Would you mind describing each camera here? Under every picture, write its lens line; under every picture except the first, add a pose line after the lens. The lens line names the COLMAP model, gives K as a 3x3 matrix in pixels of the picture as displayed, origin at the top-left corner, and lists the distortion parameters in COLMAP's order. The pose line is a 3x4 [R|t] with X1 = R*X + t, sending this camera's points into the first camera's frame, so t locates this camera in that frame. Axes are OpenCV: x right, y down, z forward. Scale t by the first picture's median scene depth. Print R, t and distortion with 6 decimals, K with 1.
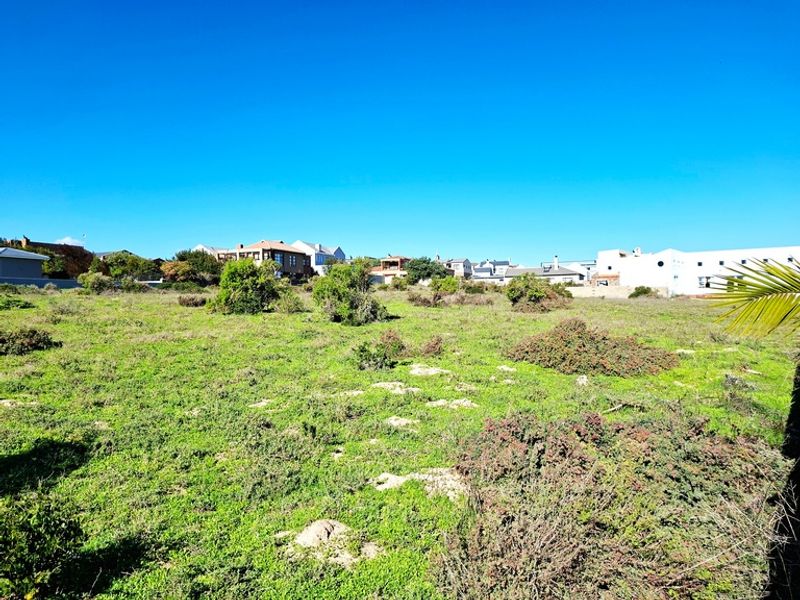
lens RADIAL K [[533.0, 0, 400.3], [0, 533.0, 289.8], [0, 0, 1]] dist [0.057909, -0.088908]
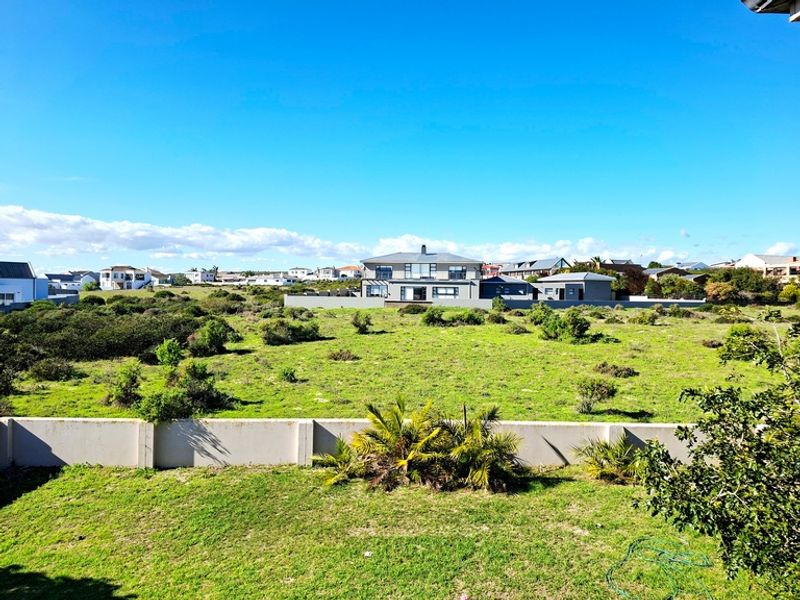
lens RADIAL K [[533.0, 0, 400.3], [0, 533.0, 289.8], [0, 0, 1]] dist [0.057909, -0.088908]
pose [[0.582516, 0.014902, -0.812683, 0.116514], [-0.006420, 0.999885, 0.013734, -0.050083], [0.812794, -0.002783, 0.582544, -0.211578]]
